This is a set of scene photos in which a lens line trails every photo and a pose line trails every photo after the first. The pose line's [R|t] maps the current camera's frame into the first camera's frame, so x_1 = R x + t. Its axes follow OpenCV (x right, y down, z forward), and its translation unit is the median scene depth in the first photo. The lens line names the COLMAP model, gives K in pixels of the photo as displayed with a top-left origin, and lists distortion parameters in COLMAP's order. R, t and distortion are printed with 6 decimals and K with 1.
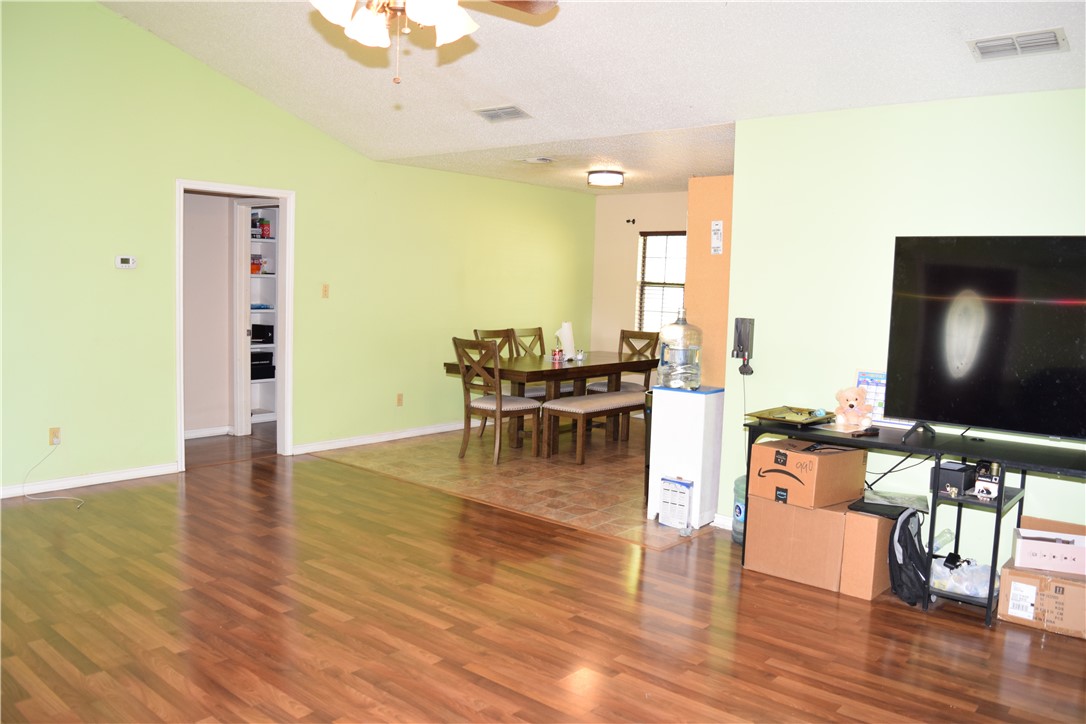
lens RADIAL K [[855.1, 0, 548.7], [0, 855.1, 360.2], [0, 0, 1]] dist [-0.092633, 0.020768]
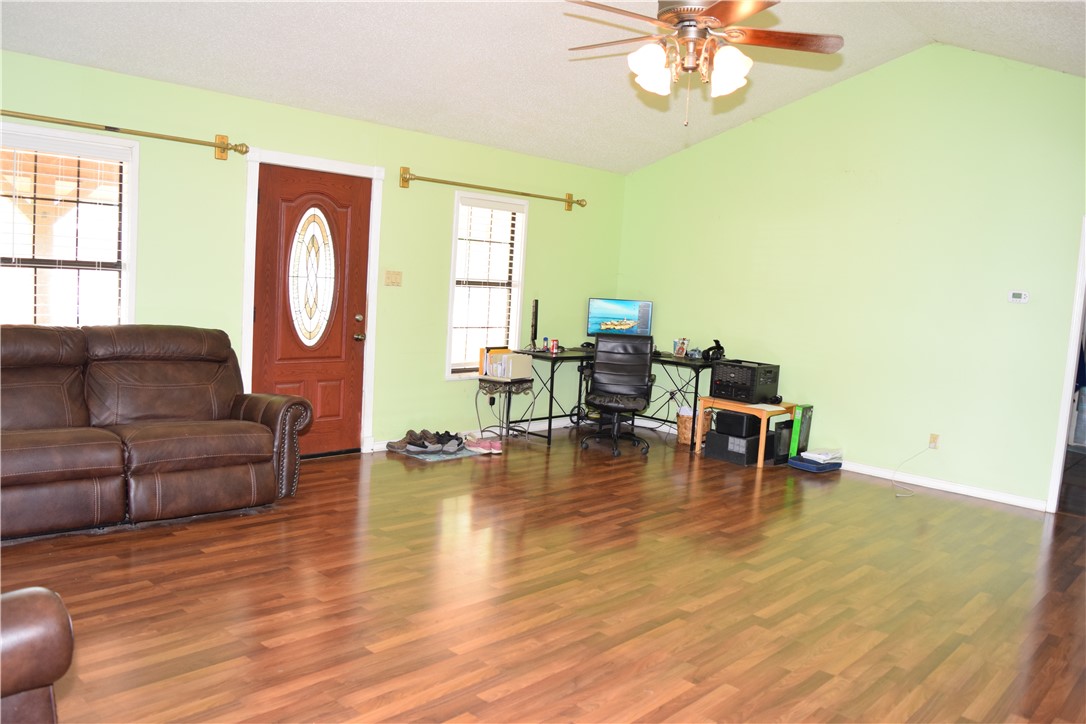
lens RADIAL K [[855.1, 0, 547.0], [0, 855.1, 356.9], [0, 0, 1]] dist [-0.092633, 0.020768]
pose [[-0.025853, 0.070486, -0.997178, 0.598815], [-0.165066, 0.983517, 0.073800, -0.023352], [0.985944, 0.166509, -0.013792, 0.460311]]
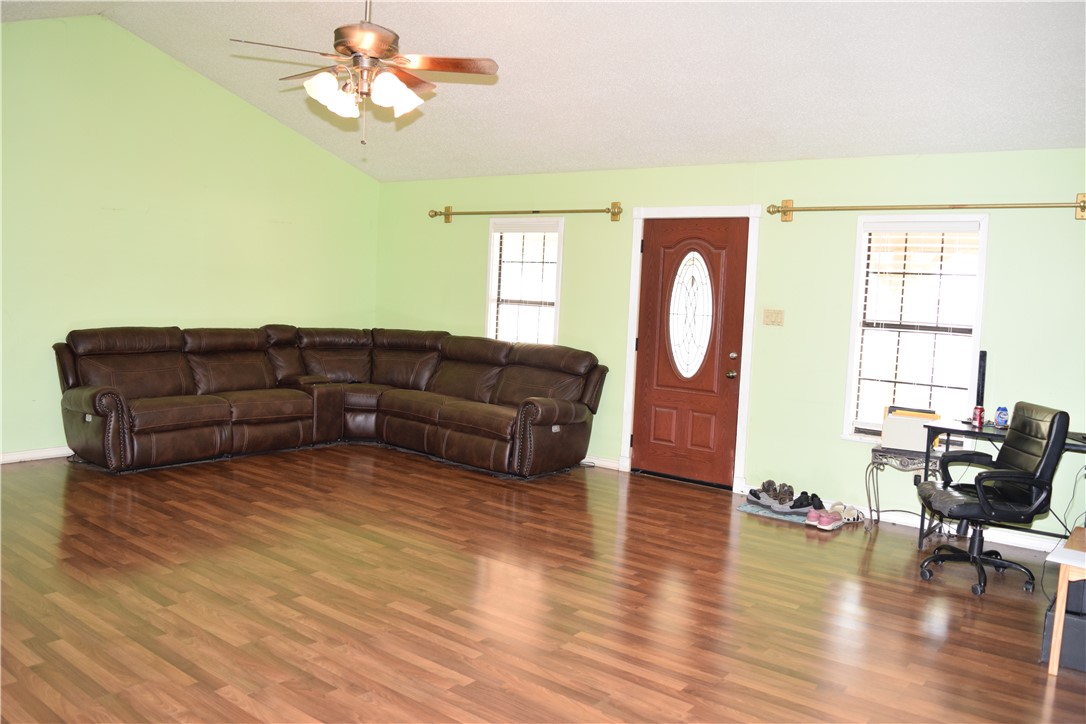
lens RADIAL K [[855.1, 0, 542.4], [0, 855.1, 365.0], [0, 0, 1]] dist [-0.092633, 0.020768]
pose [[-0.996497, -0.066905, -0.050166, -0.233930], [-0.075023, 0.980266, 0.182893, -0.129374], [0.036939, 0.186016, -0.981852, 1.324202]]
